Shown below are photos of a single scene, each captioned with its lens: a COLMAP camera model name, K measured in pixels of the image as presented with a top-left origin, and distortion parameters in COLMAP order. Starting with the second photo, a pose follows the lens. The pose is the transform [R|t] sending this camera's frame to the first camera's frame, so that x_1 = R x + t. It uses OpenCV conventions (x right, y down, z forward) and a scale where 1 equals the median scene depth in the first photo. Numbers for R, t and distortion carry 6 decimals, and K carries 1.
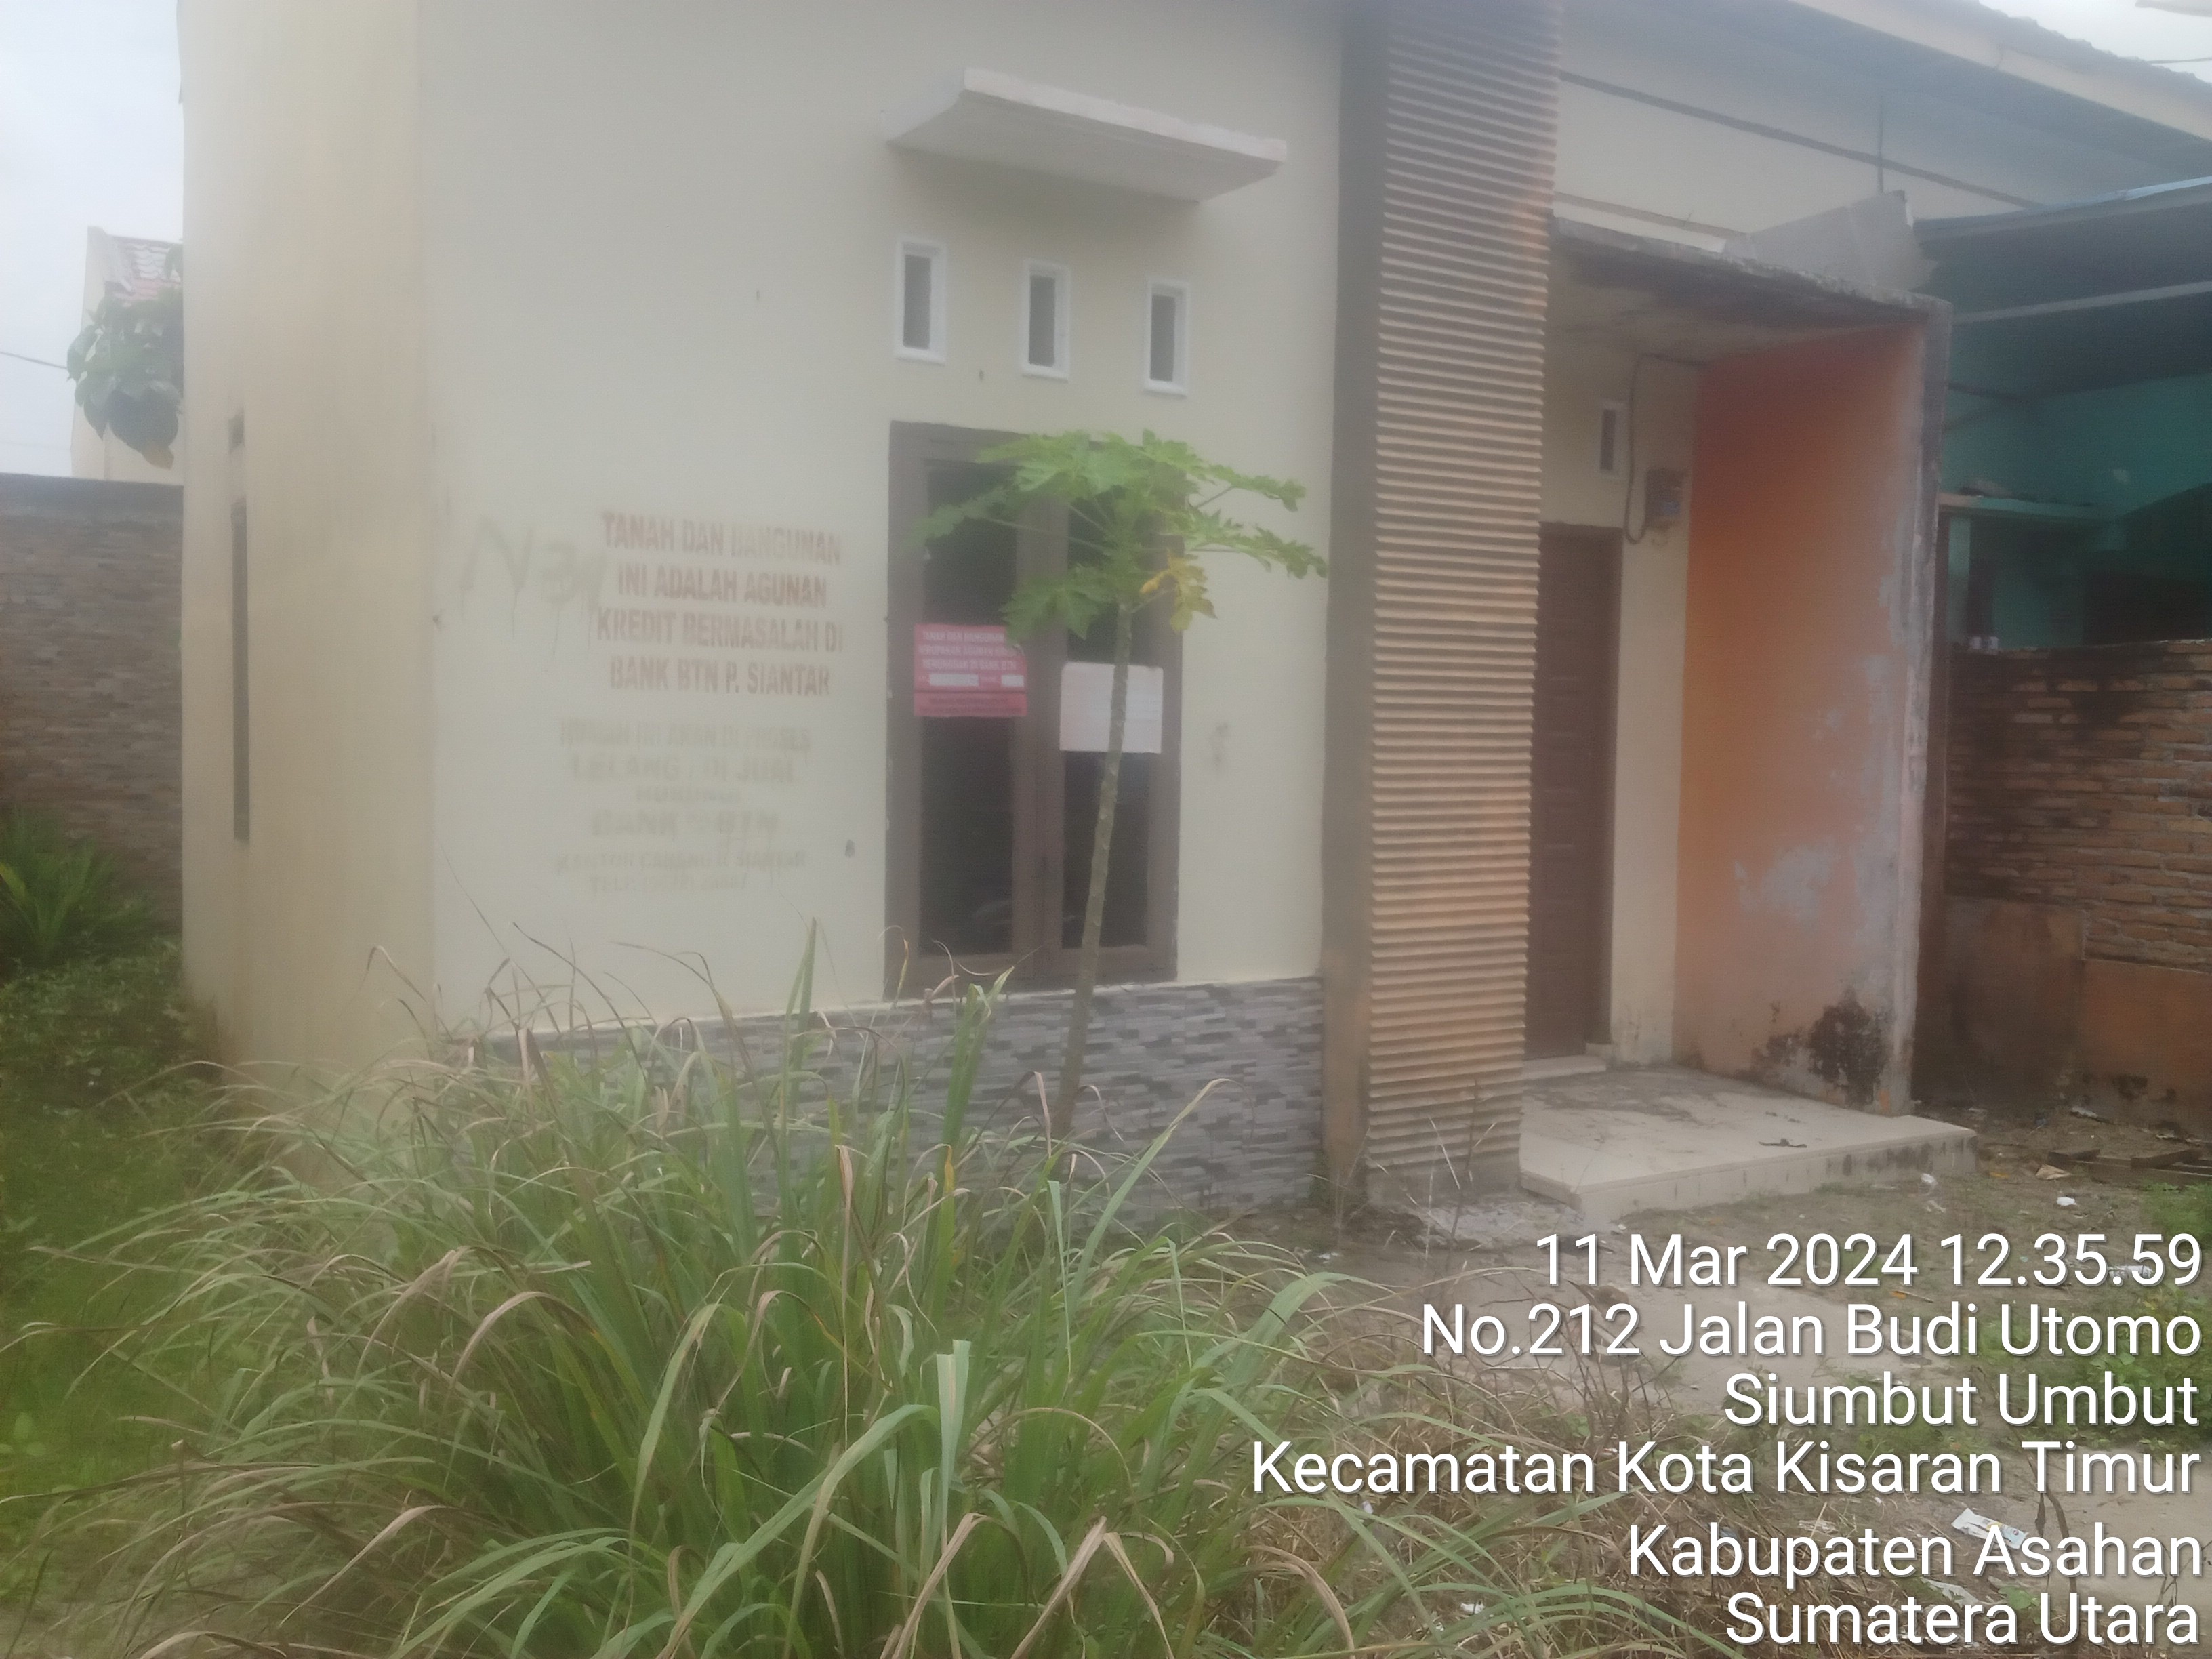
lens RADIAL K [[1841.2, 0, 1078.3], [0, 1841.2, 791.6], [0, 0, 1]] dist [0.090077, -0.167854]
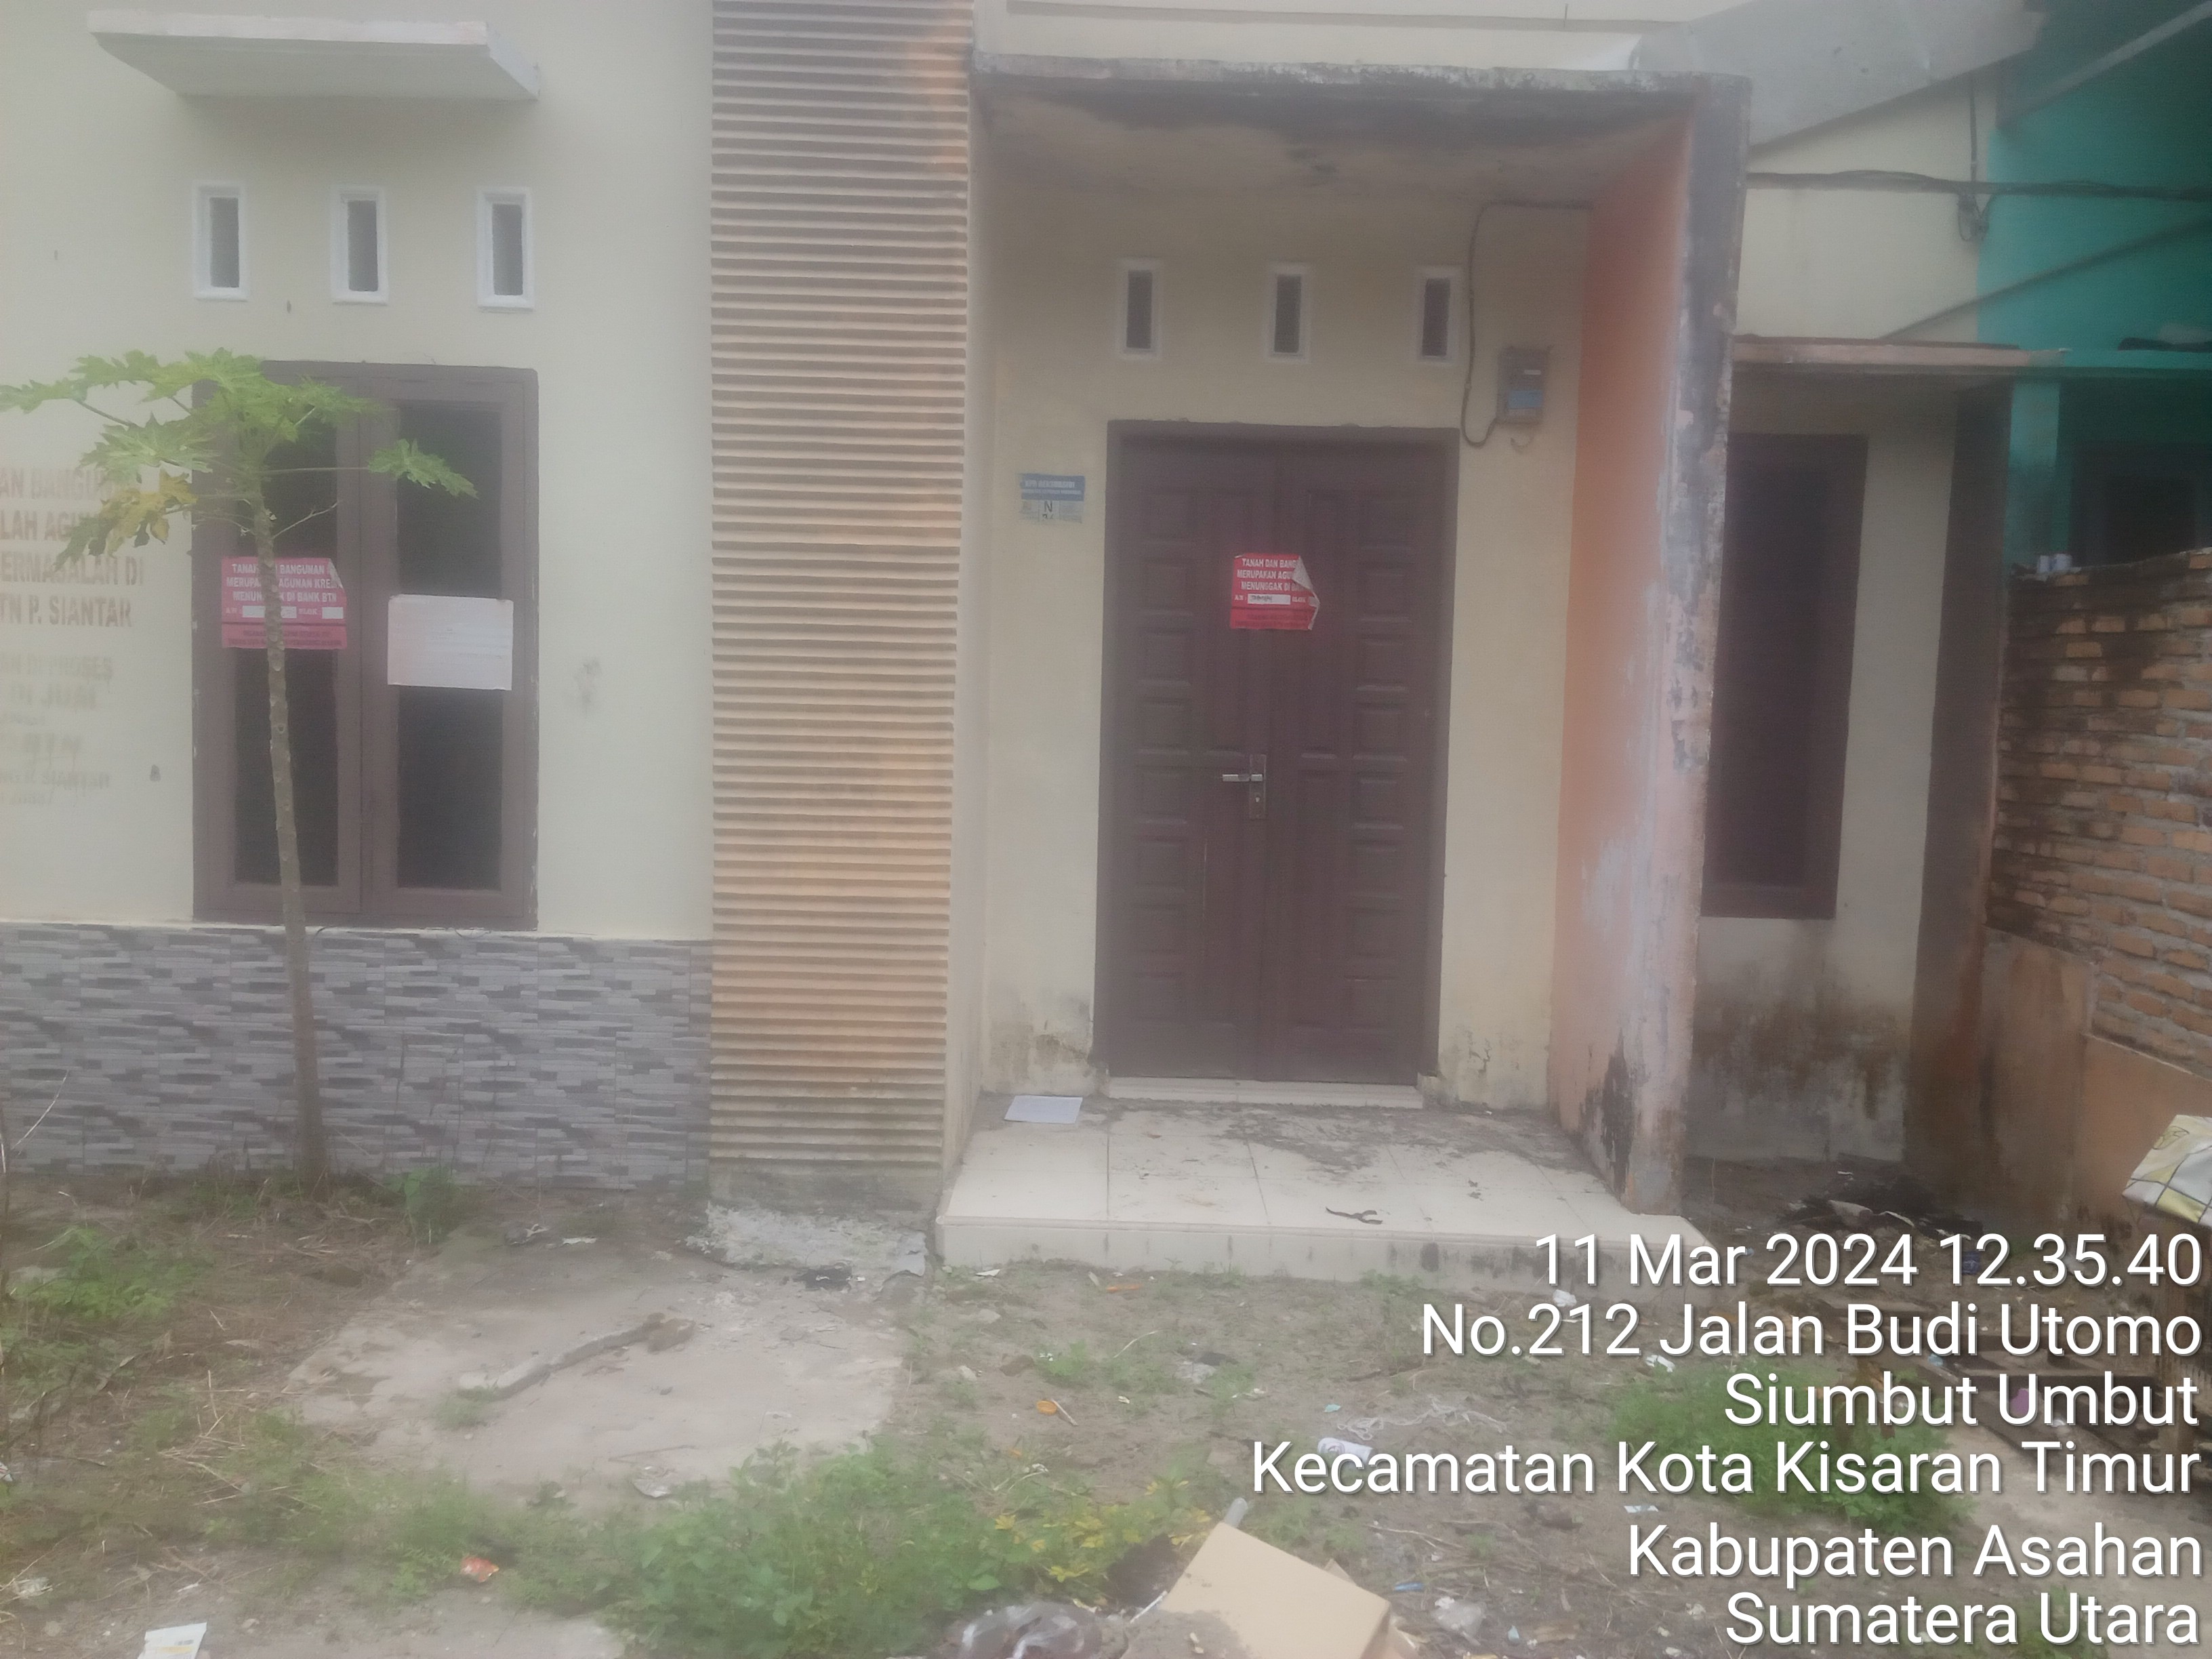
lens RADIAL K [[1810.0, 0, 1084.0], [0, 1810.0, 795.1], [0, 0, 1]] dist [0.102908, -0.177440]
pose [[0.851376, 0.042285, -0.522848, 0.753556], [-0.033037, 0.999089, 0.027005, -0.002082], [0.523514, -0.005718, 0.851998, 0.334624]]
